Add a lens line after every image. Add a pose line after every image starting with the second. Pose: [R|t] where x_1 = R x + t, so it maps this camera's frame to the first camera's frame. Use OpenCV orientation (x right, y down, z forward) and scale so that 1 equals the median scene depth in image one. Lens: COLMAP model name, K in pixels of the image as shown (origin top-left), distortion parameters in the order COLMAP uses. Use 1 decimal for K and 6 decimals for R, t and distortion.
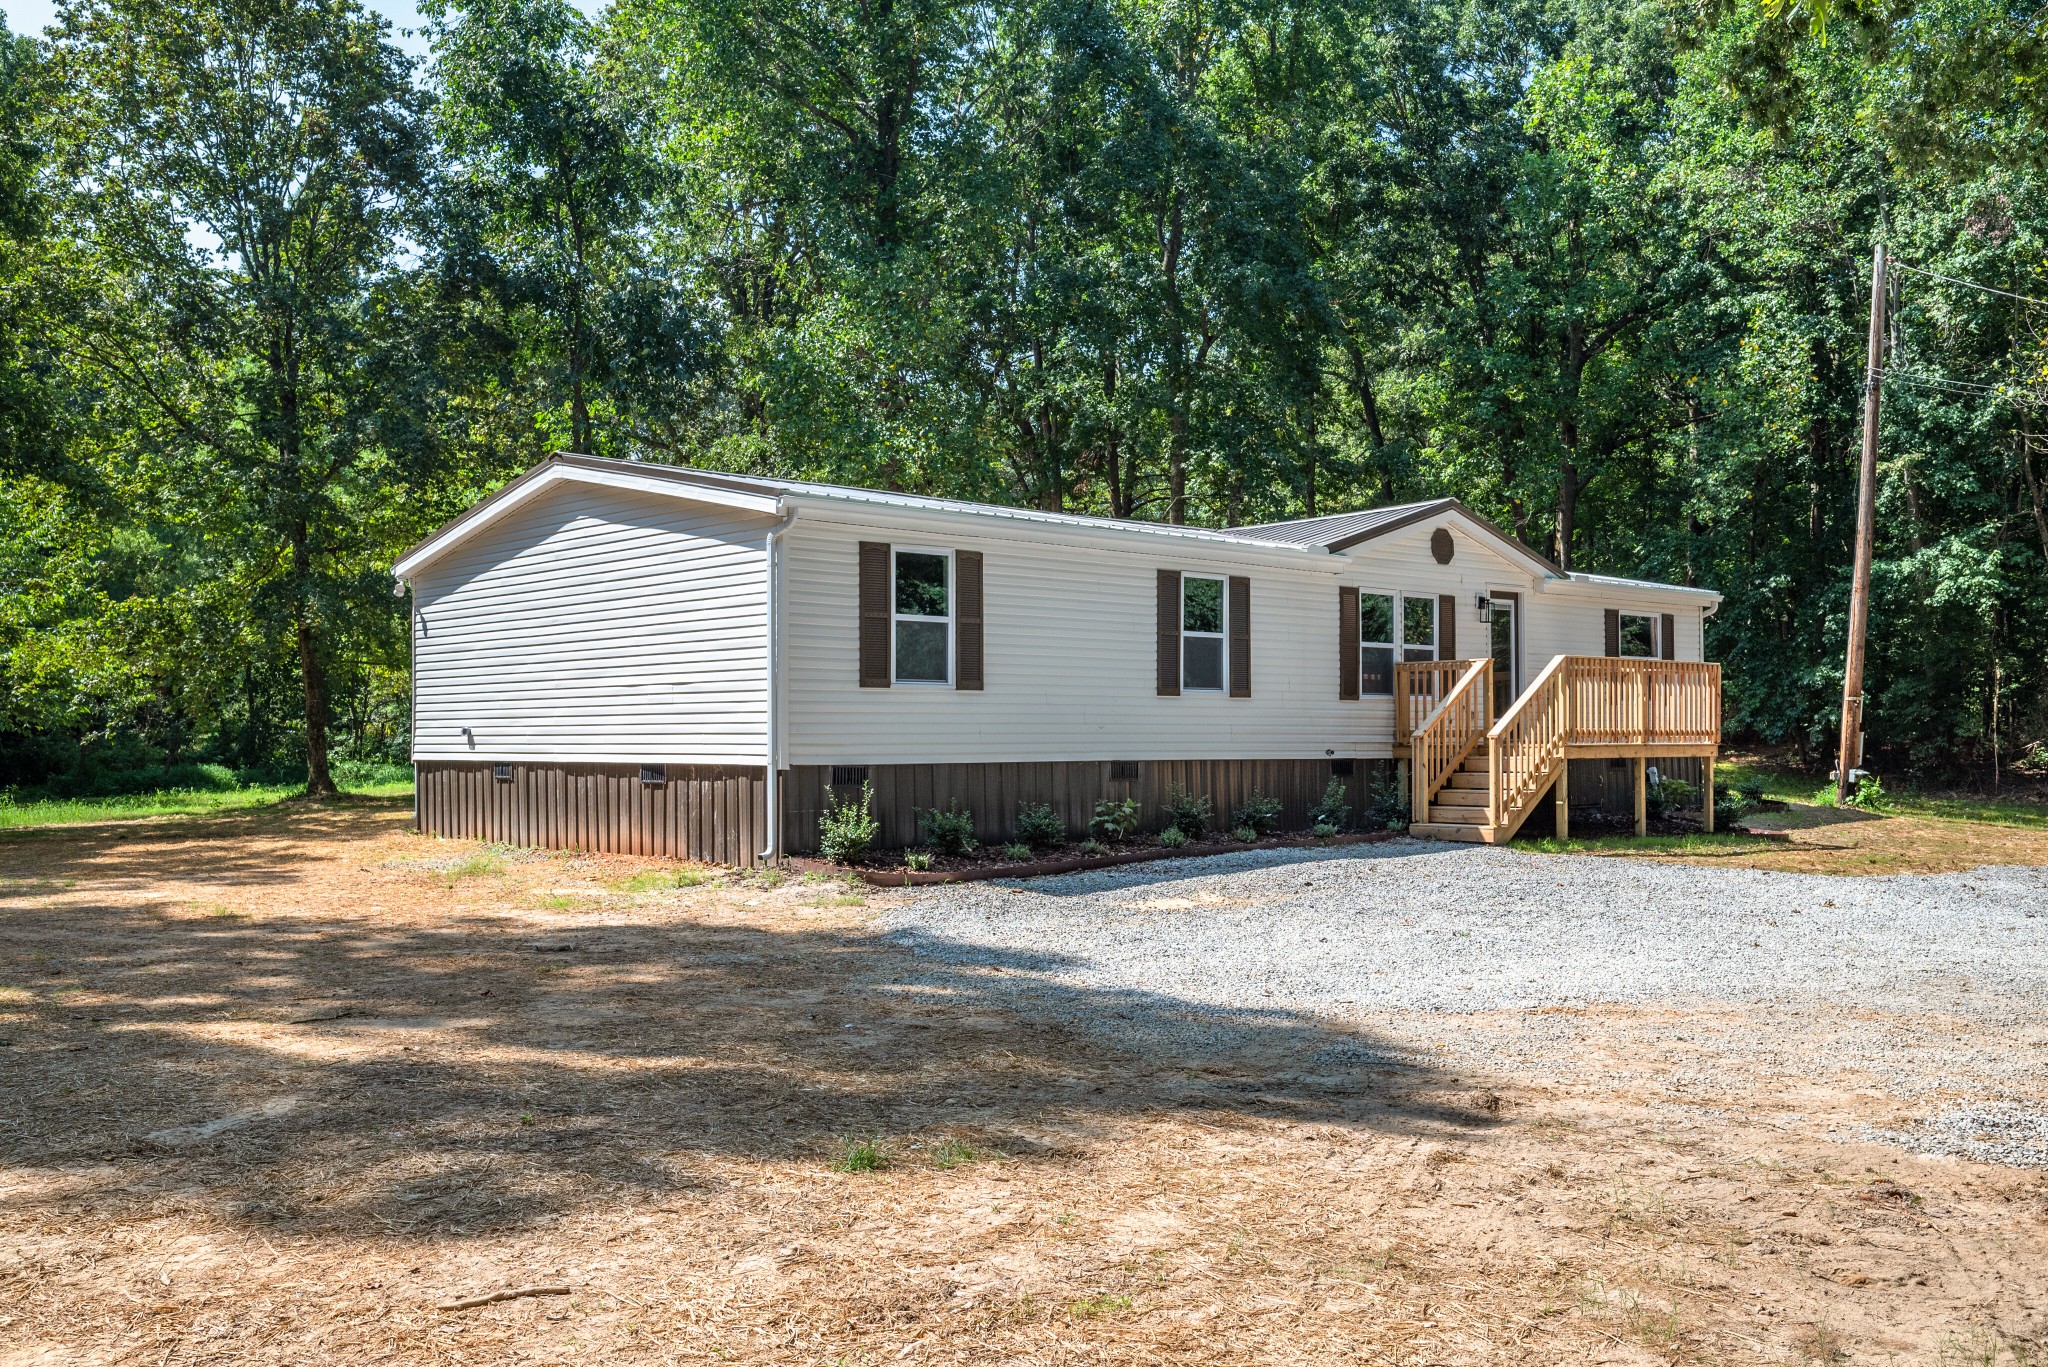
lens RADIAL K [[1849.6, 0, 1058.2], [0, 1849.6, 679.3], [0, 0, 1]] dist [0.002004, 0.009490]
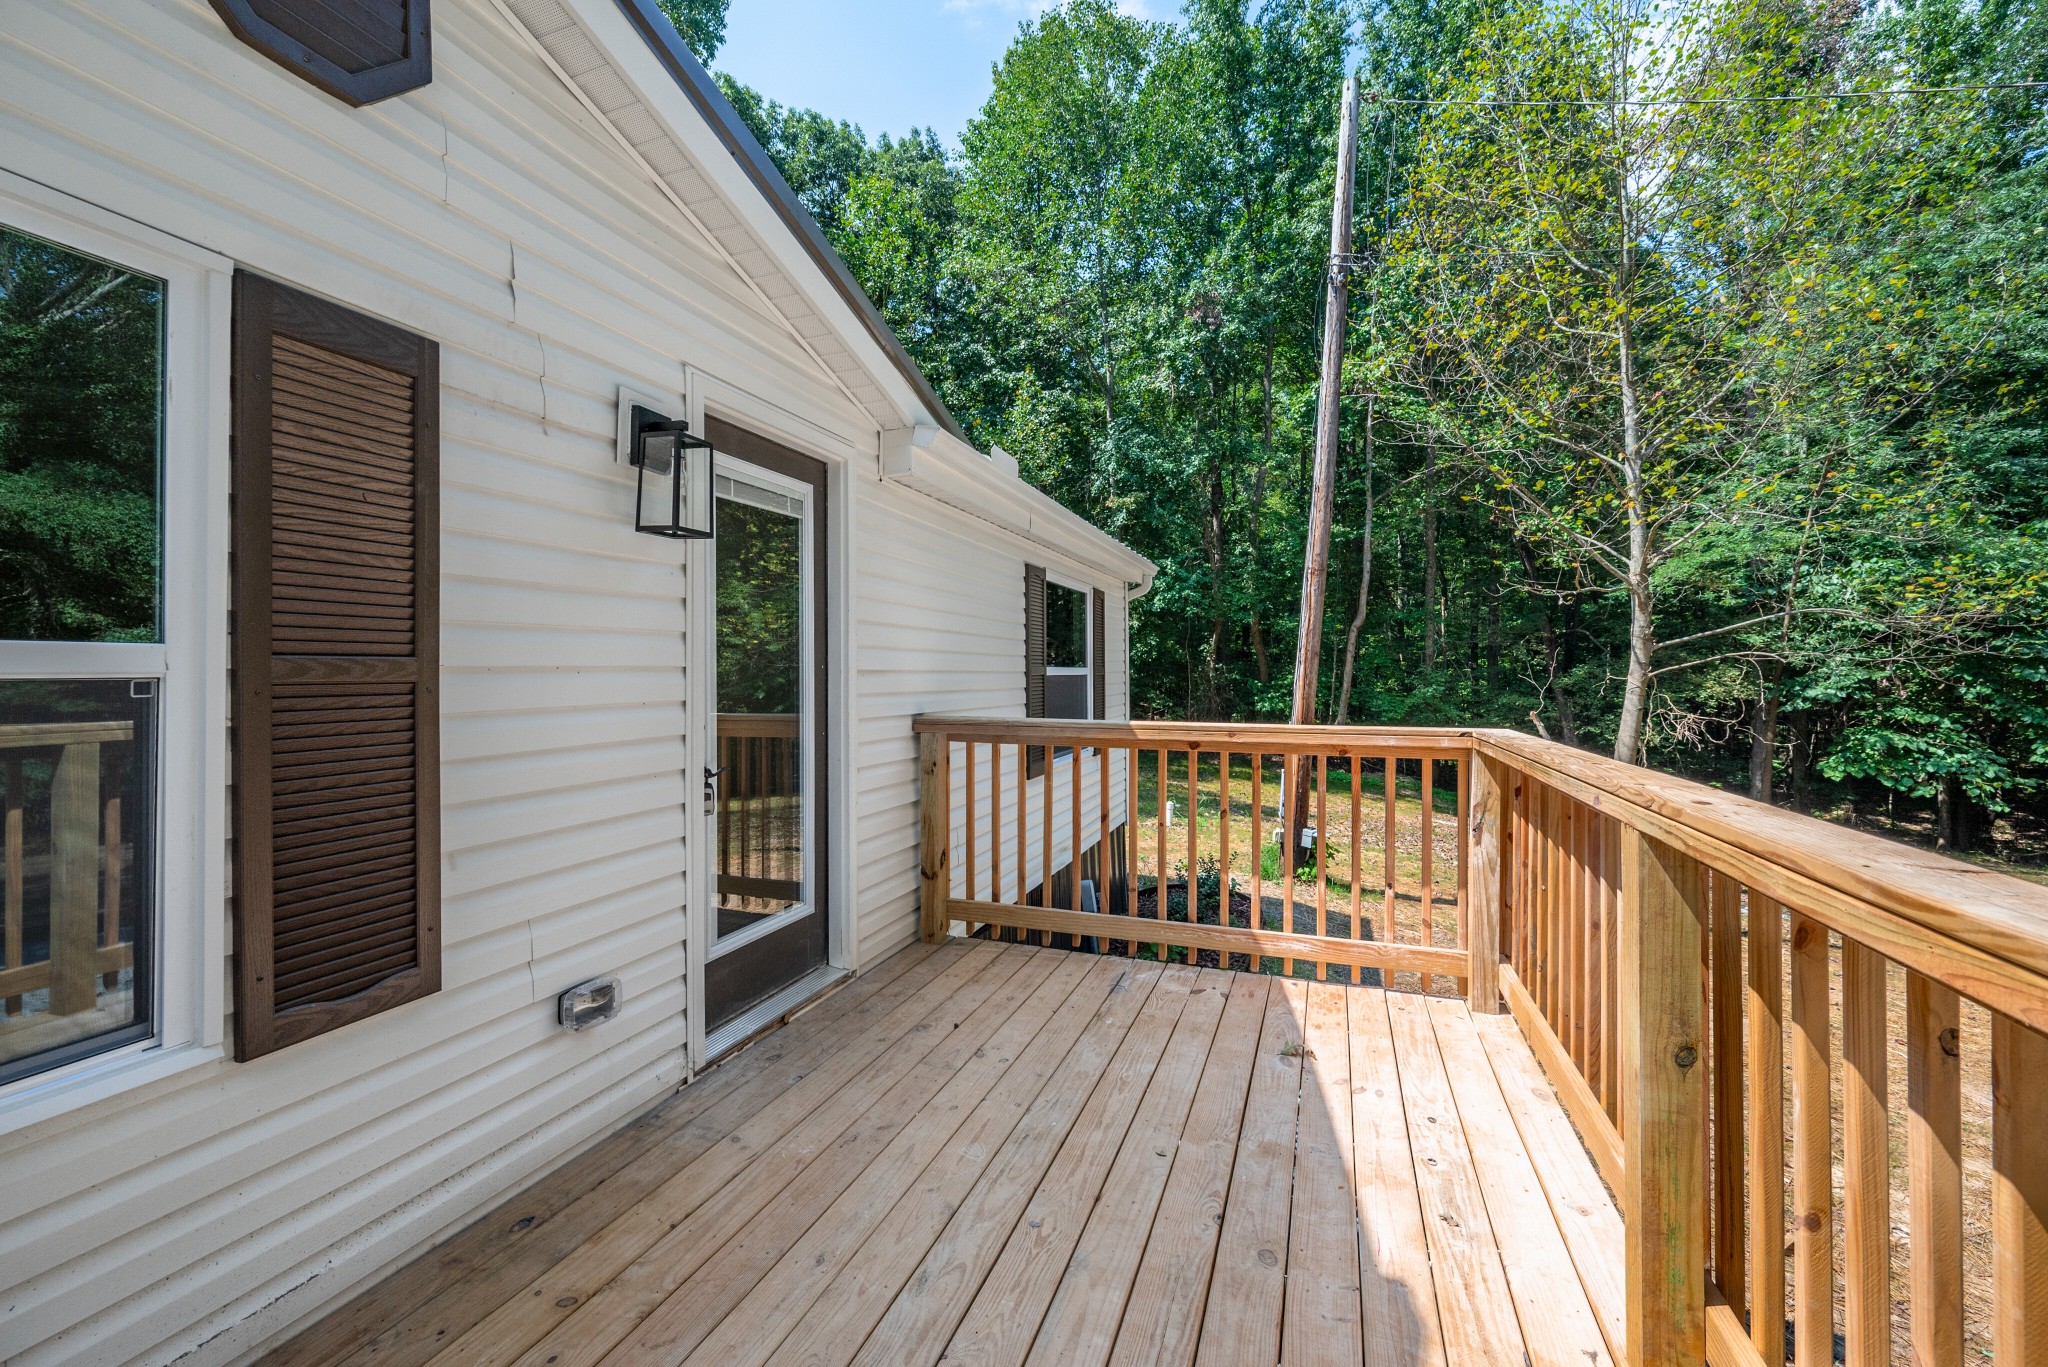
lens RADIAL K [[812.5, 0, 1026.4], [0, 812.5, 677.8], [0, 0, 1]] dist [-0.000964, -0.000248]
pose [[0.890128, -0.003487, 0.455697, 0.228205], [-0.012238, 0.999427, 0.031552, -0.018409], [-0.455546, -0.033663, 0.889576, 0.911744]]
